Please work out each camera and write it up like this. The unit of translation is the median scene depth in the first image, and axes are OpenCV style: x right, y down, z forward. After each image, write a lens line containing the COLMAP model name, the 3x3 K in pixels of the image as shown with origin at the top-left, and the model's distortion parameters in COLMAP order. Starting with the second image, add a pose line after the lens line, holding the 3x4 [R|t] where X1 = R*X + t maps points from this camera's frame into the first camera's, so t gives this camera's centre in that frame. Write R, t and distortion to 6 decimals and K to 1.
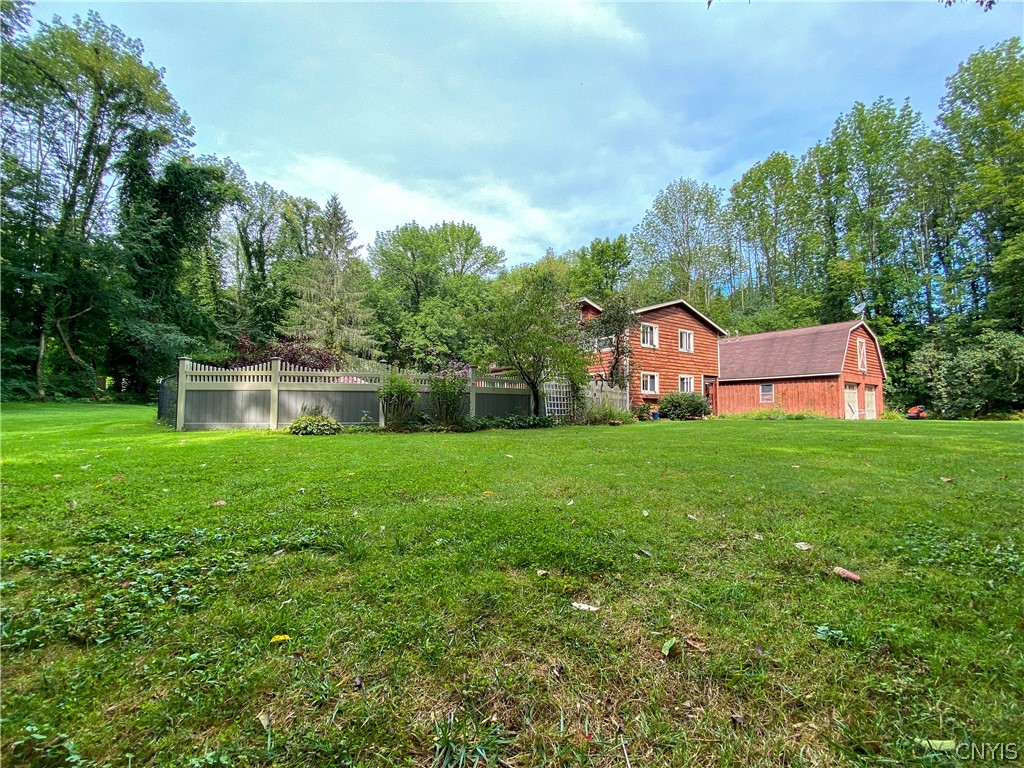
lens RADIAL K [[412.1, 0, 512.0], [0, 412.1, 384.0], [0, 0, 1]] dist [0.022876, -0.022280]
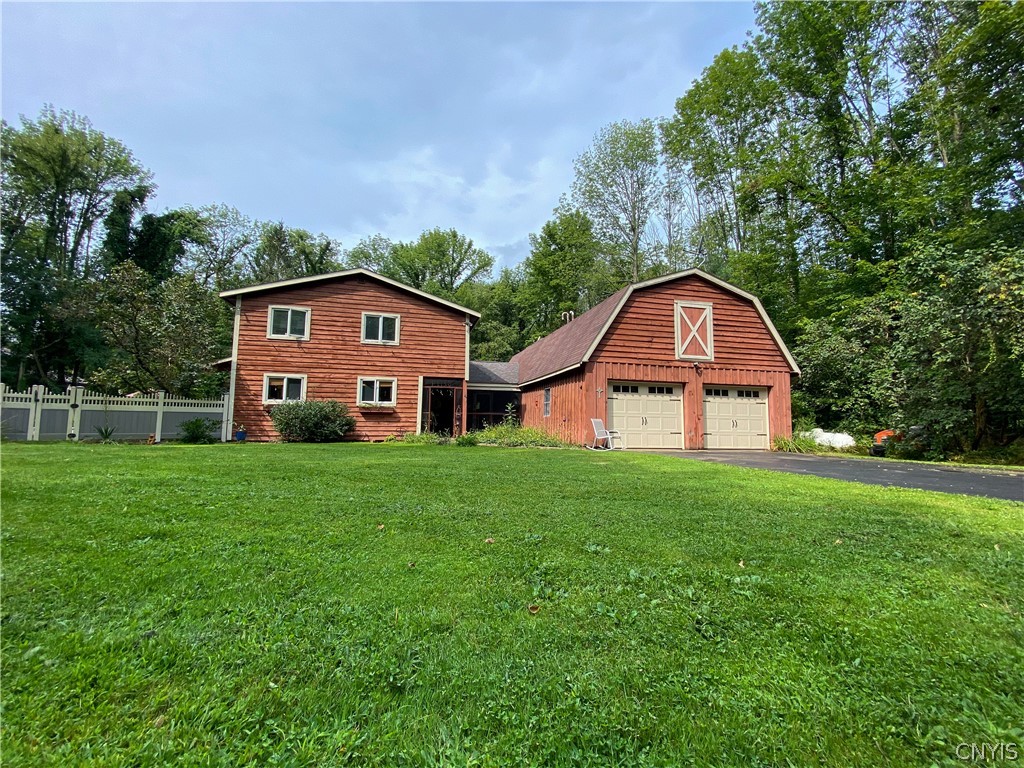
lens RADIAL K [[412.1, 0, 512.0], [0, 412.1, 384.0], [0, 0, 1]] dist [0.022876, -0.022280]
pose [[0.940546, -0.027755, -0.338531, 0.553294], [0.016622, 0.999223, -0.035740, 0.010966], [0.339260, 0.027988, 0.940276, 0.277470]]
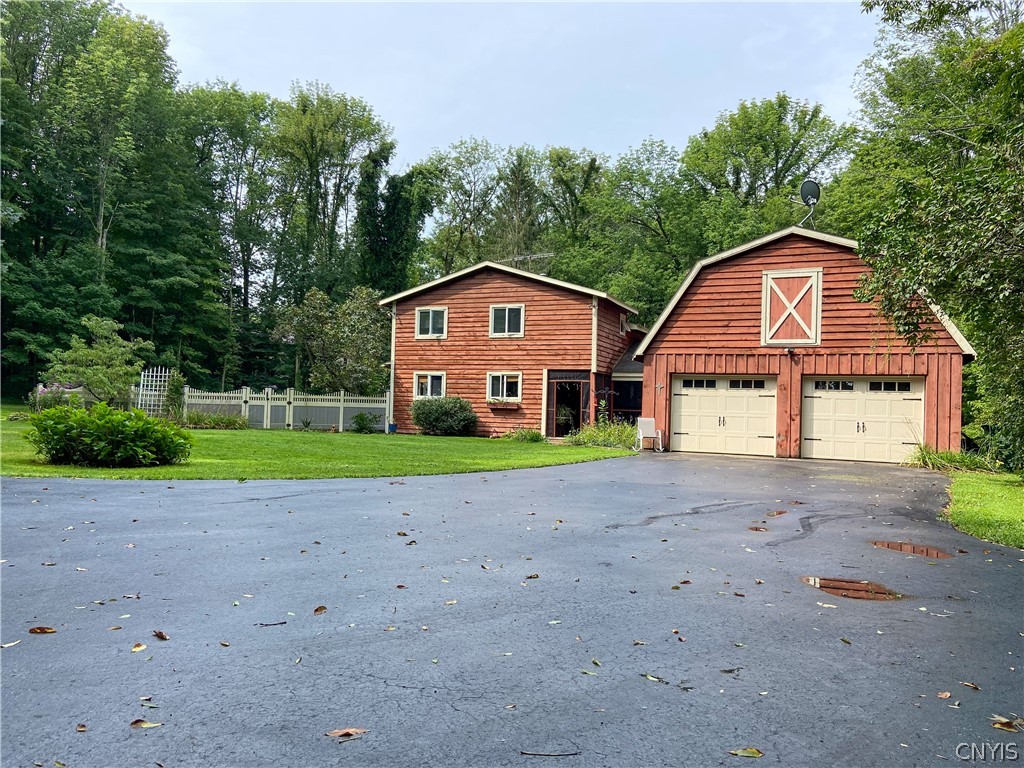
lens RADIAL K [[750.3, 0, 512.0], [0, 750.3, 384.0], [0, 0, 1]] dist [0.083001, -0.118863]
pose [[0.551848, -0.024446, -0.833586, 0.915330], [0.031210, 0.999475, -0.008649, 0.005110], [0.833360, -0.021244, 0.552322, 0.222061]]
